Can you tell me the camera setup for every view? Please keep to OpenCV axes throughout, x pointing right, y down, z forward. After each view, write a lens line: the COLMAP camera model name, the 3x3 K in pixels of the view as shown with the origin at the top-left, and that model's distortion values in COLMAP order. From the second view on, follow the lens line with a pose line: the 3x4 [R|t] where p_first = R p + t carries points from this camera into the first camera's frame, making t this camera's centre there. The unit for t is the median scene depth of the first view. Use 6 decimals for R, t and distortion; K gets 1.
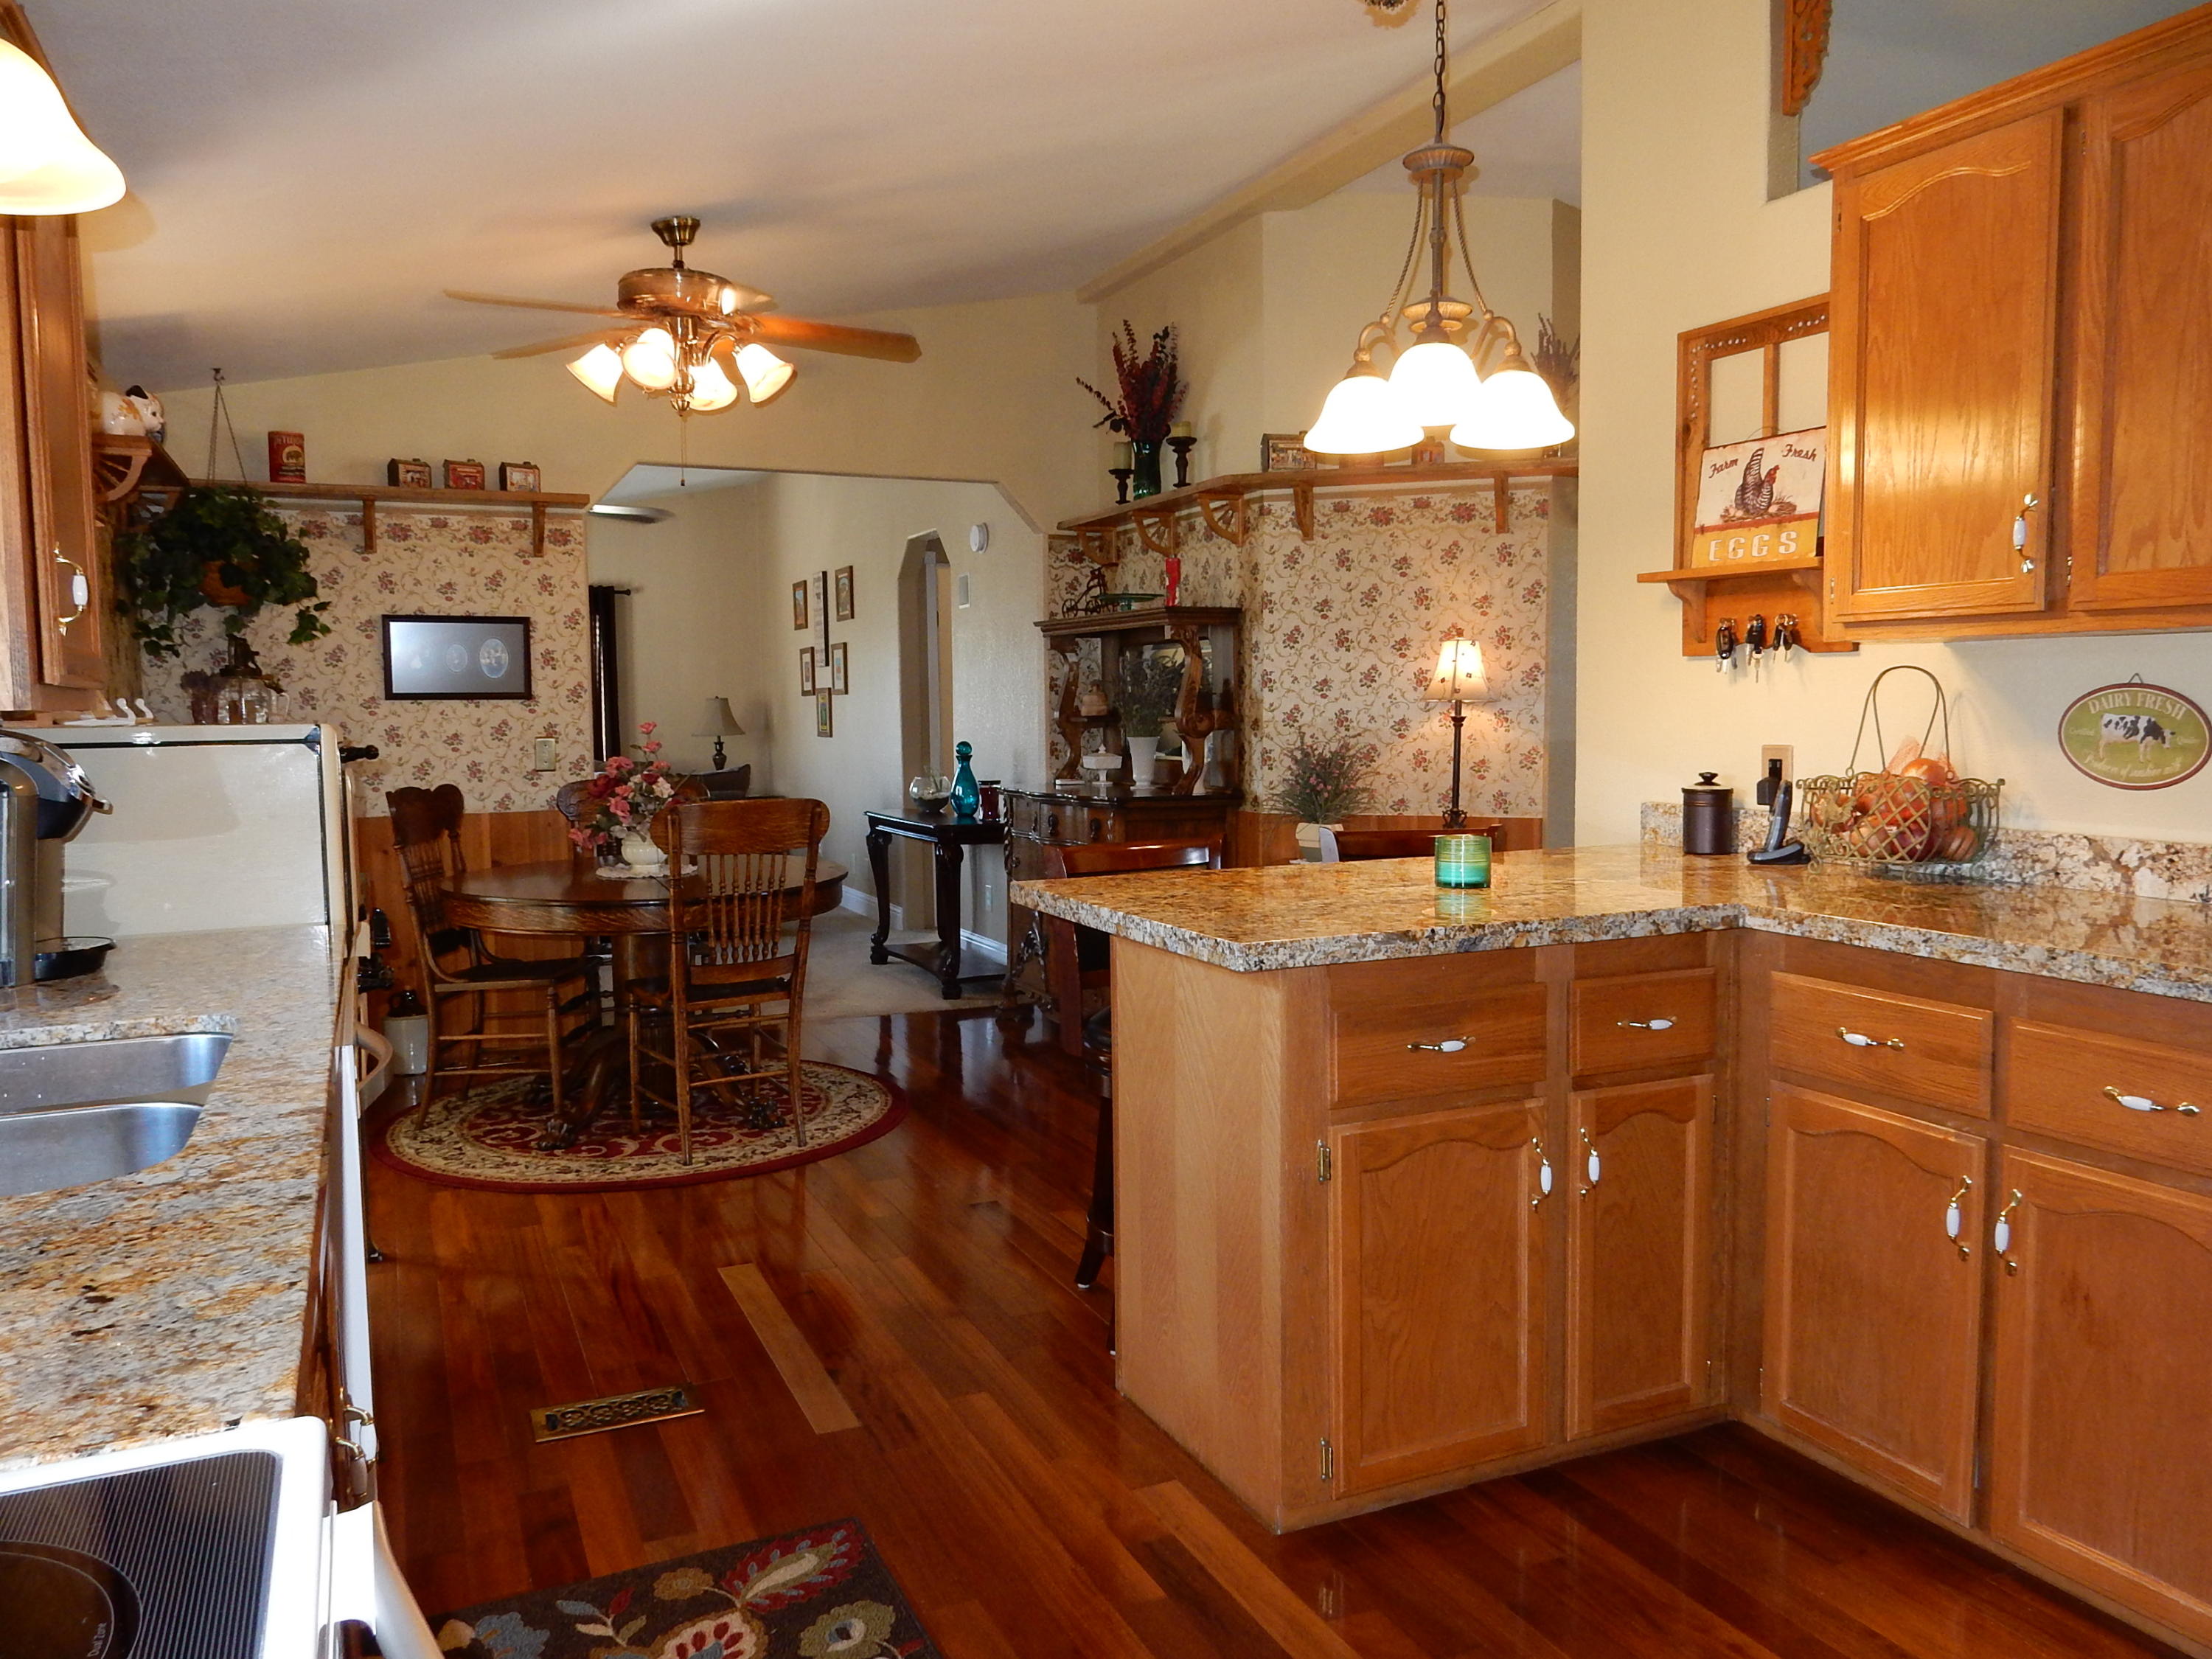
lens RADIAL K [[1649.5, 0, 1103.7], [0, 1649.5, 828.0], [0, 0, 1]] dist [0.004790, 0.003778]
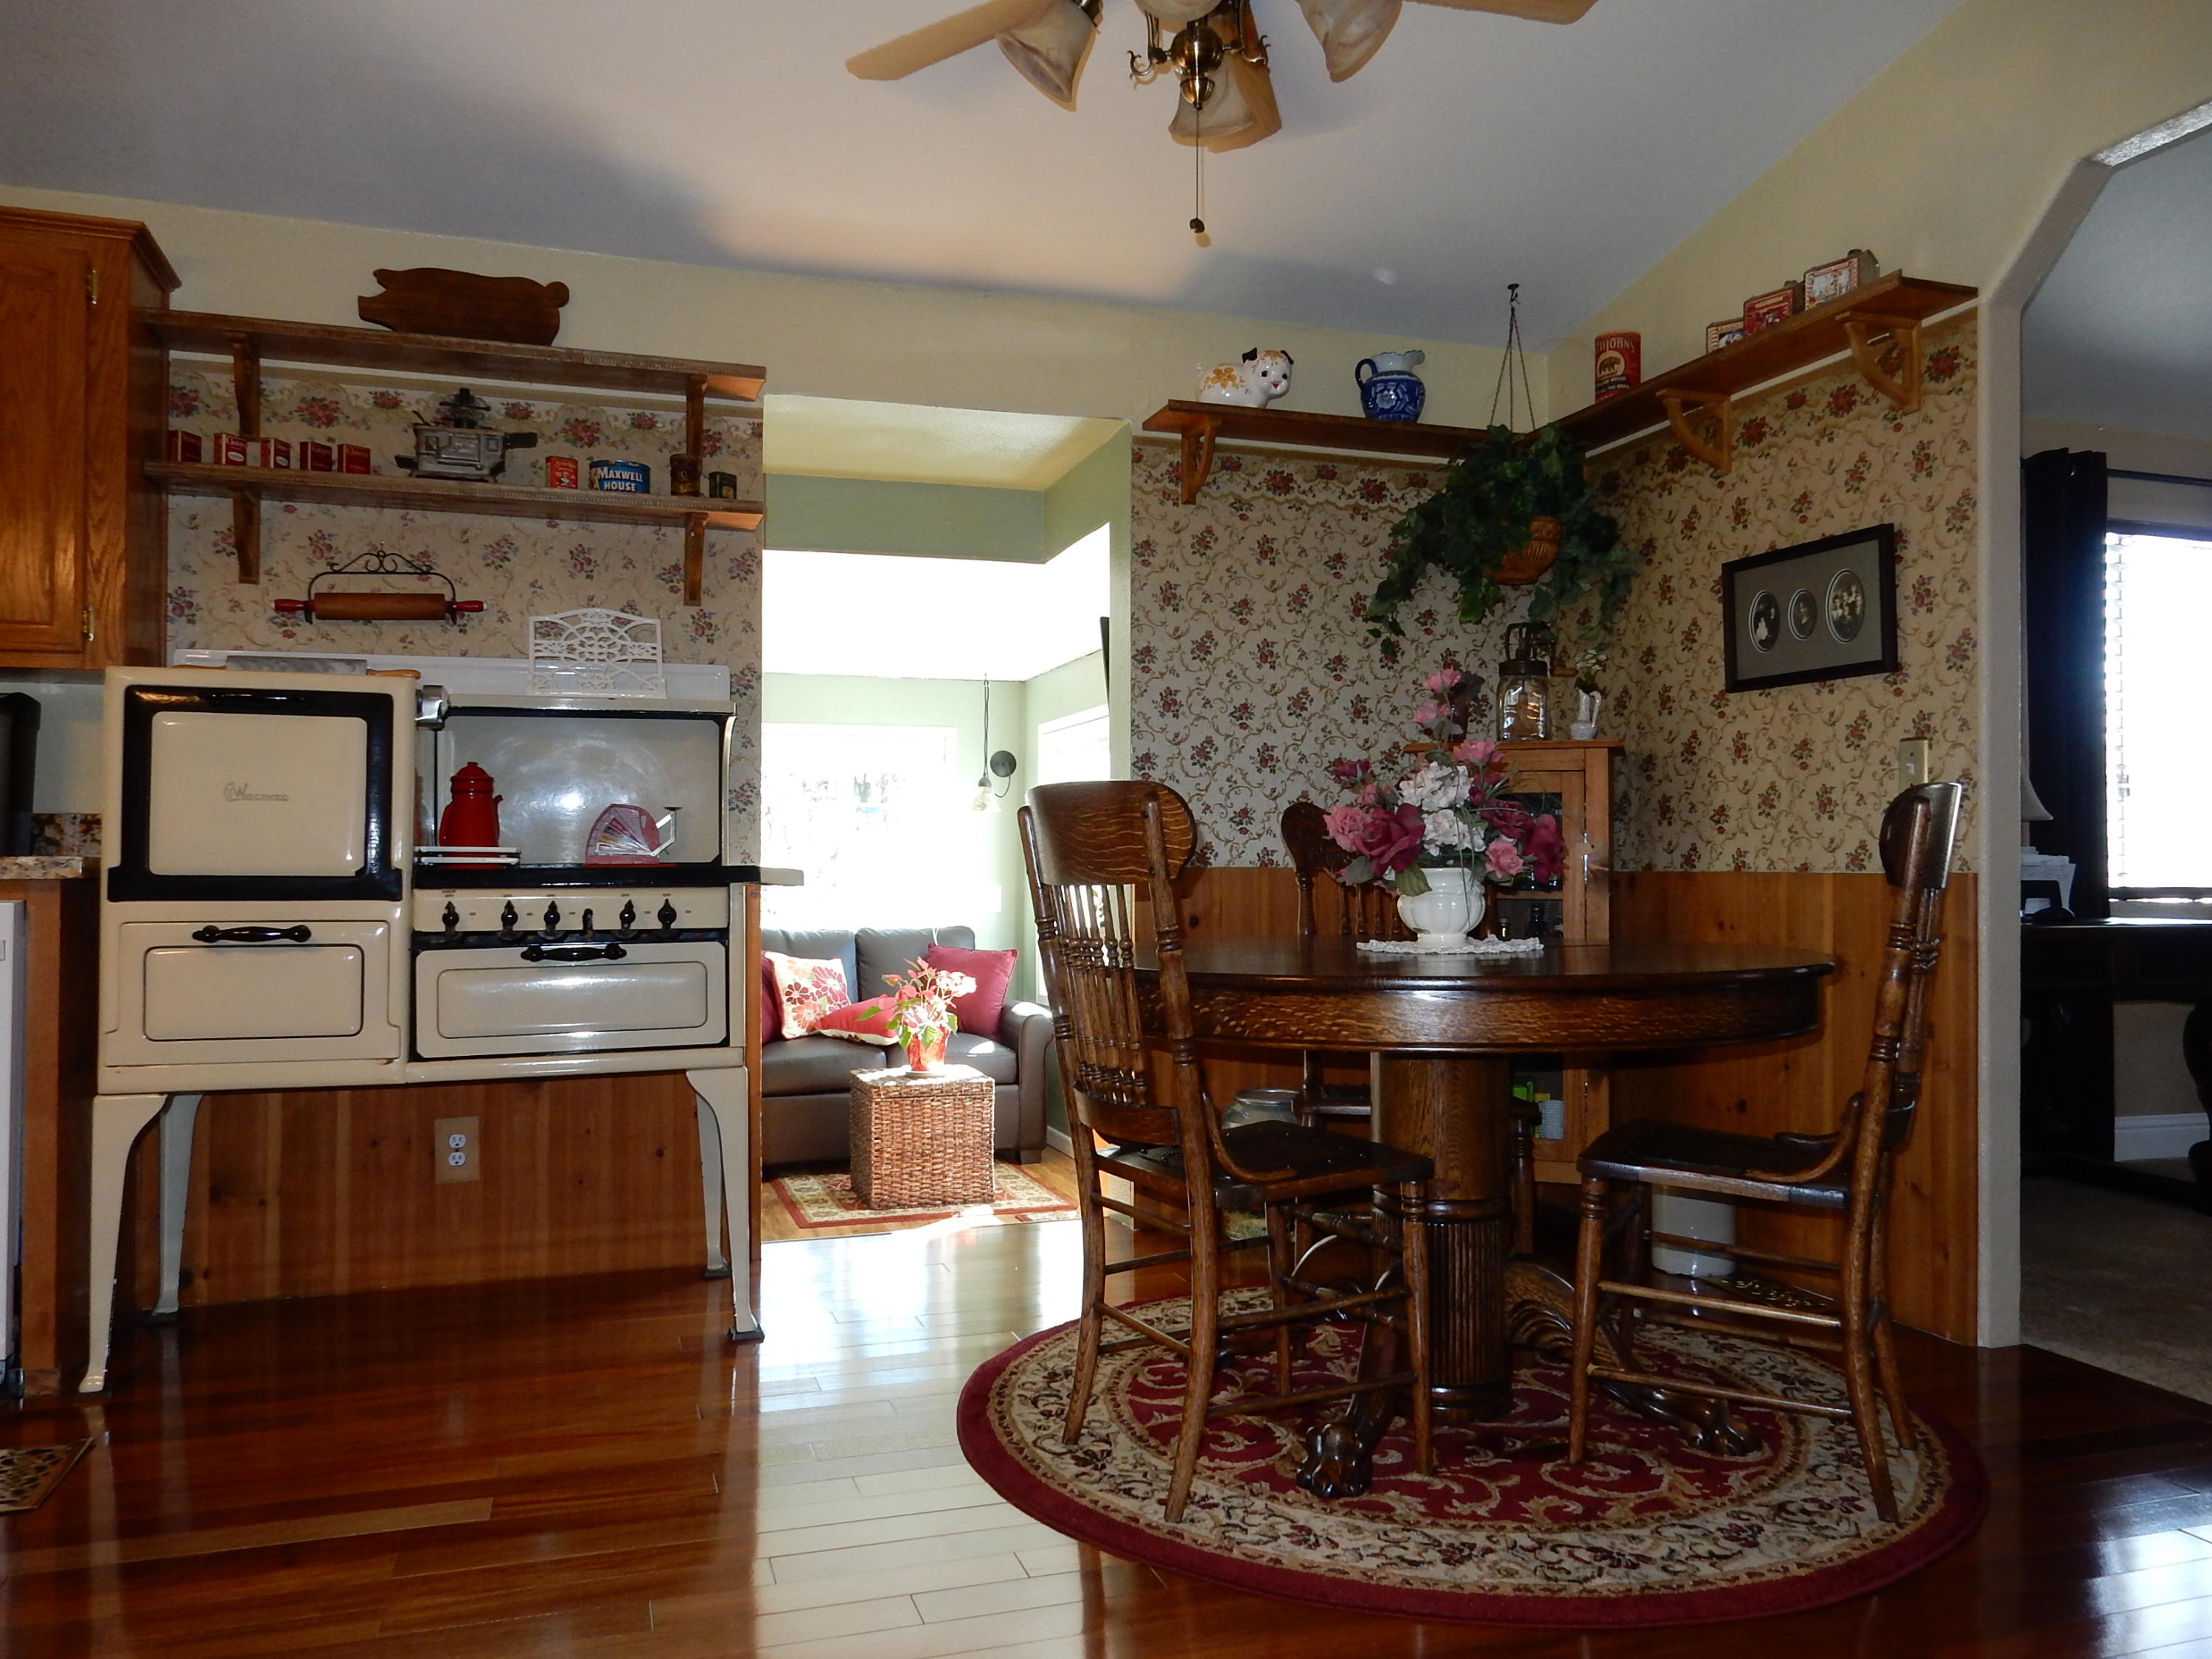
lens RADIAL K [[1649.5, 0, 1104.7], [0, 1649.5, 833.9], [0, 0, 1]] dist [0.004790, 0.003778]
pose [[-0.098843, -0.008045, -0.995070, 0.233185], [-0.083922, 0.996472, 0.000280, -0.001464], [0.991558, 0.083536, -0.099170, 0.805915]]
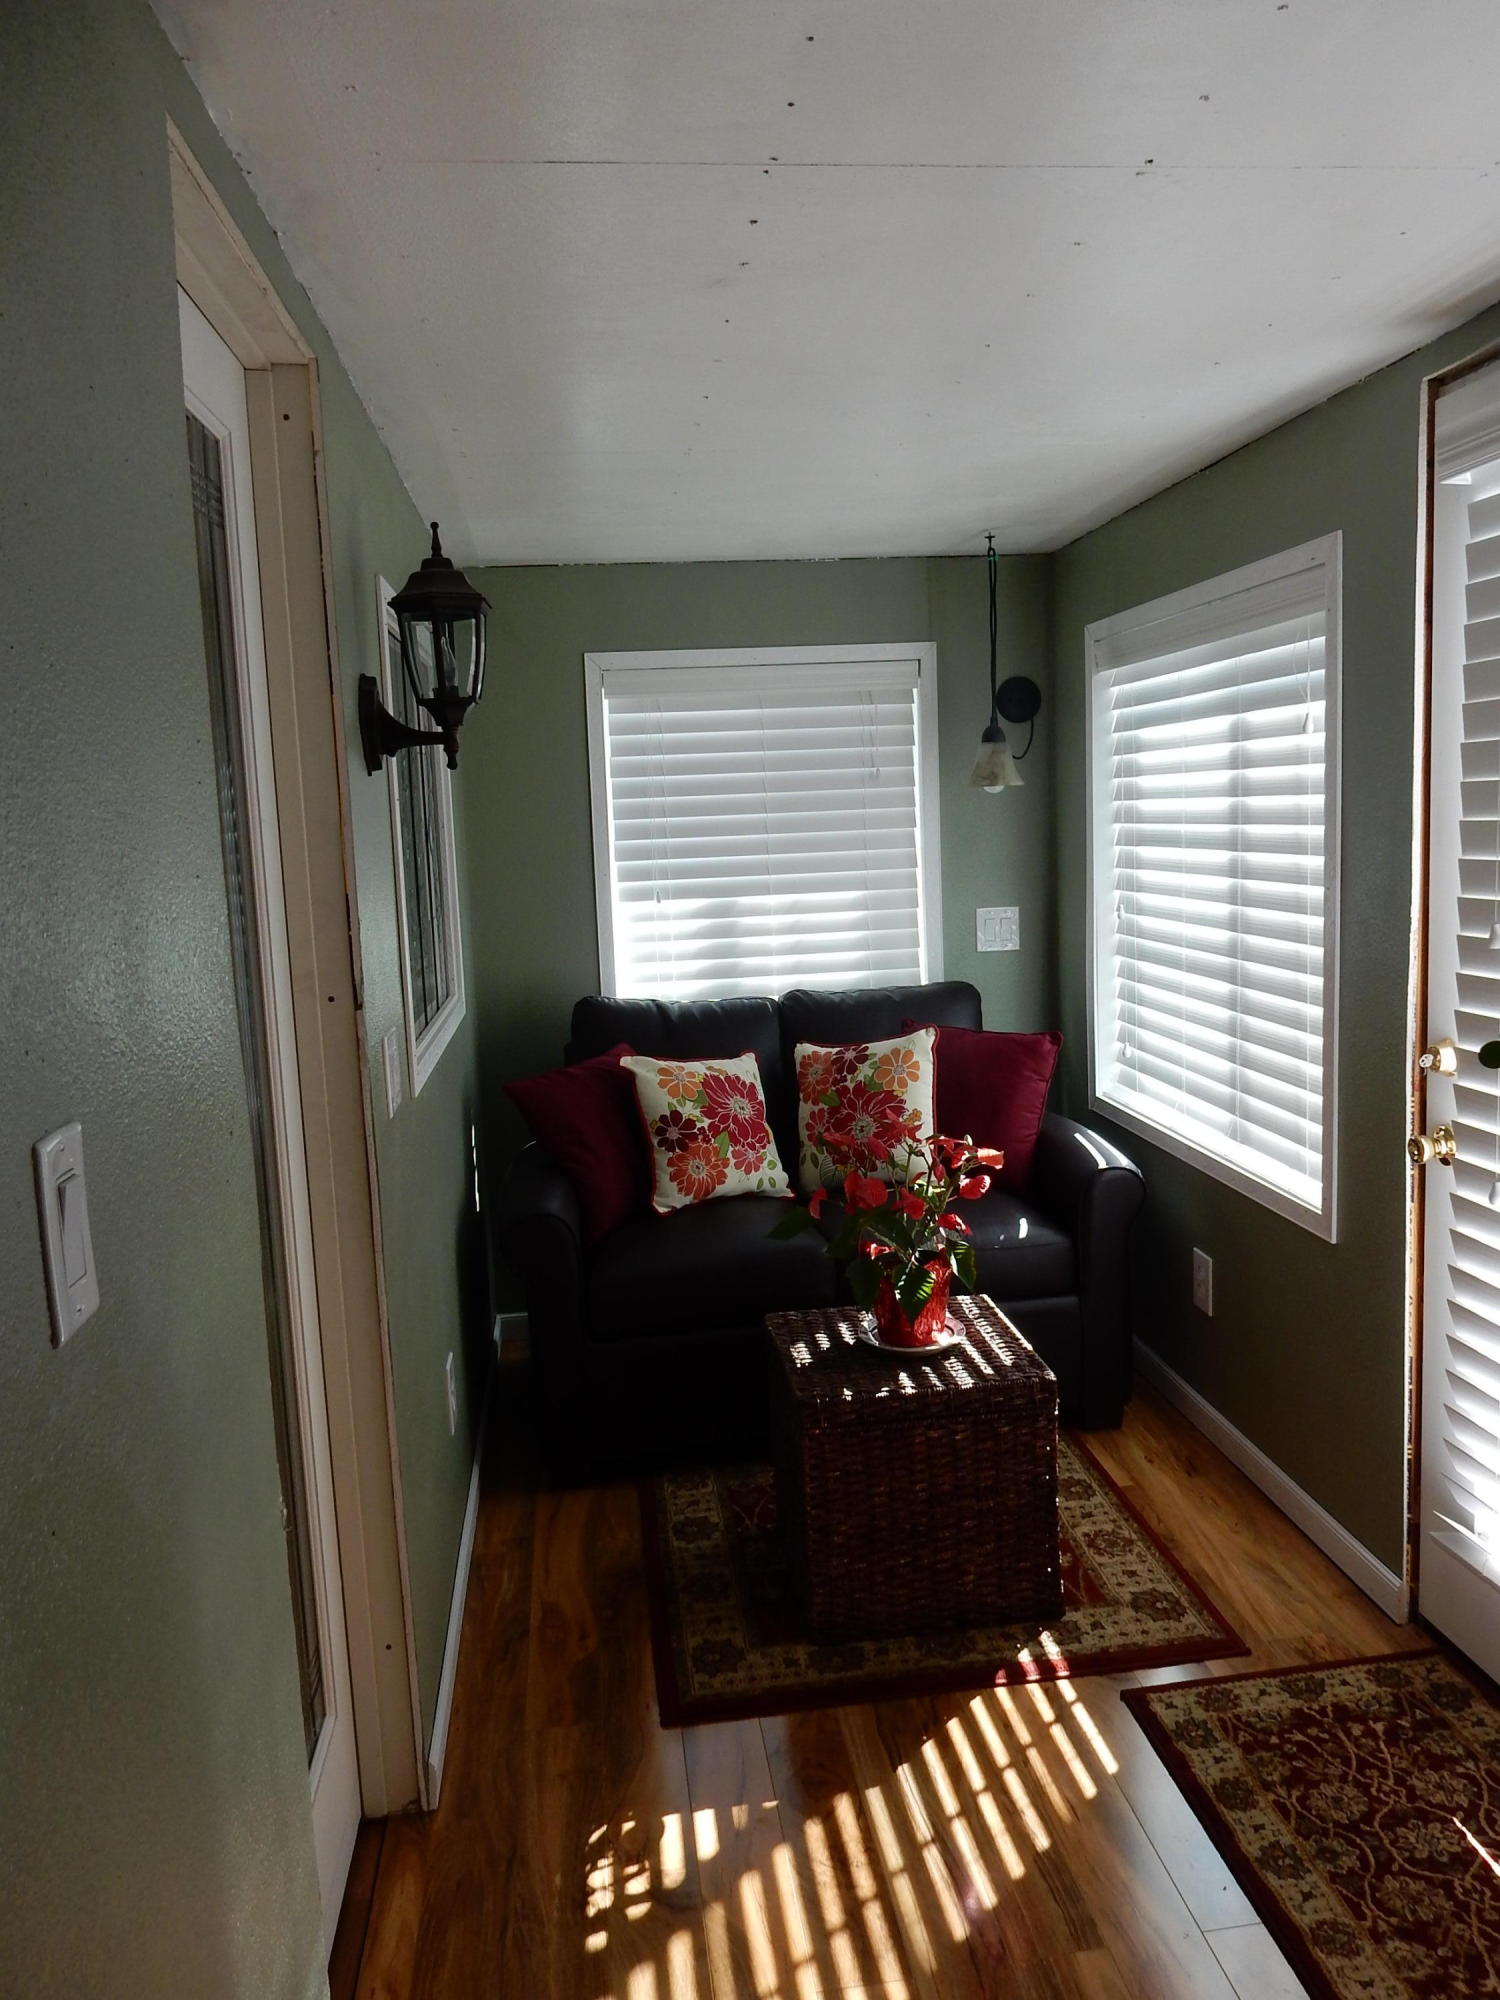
lens RADIAL K [[1491.4, 0, 750.7], [0, 1491.4, 1001.2], [0, 0, 1]] dist [0.004790, 0.003778]
pose [[-0.290058, 0.147084, -0.945639, 0.009206], [-0.031006, 0.986156, 0.162896, -0.008666], [0.956507, 0.076570, -0.281481, 0.757113]]
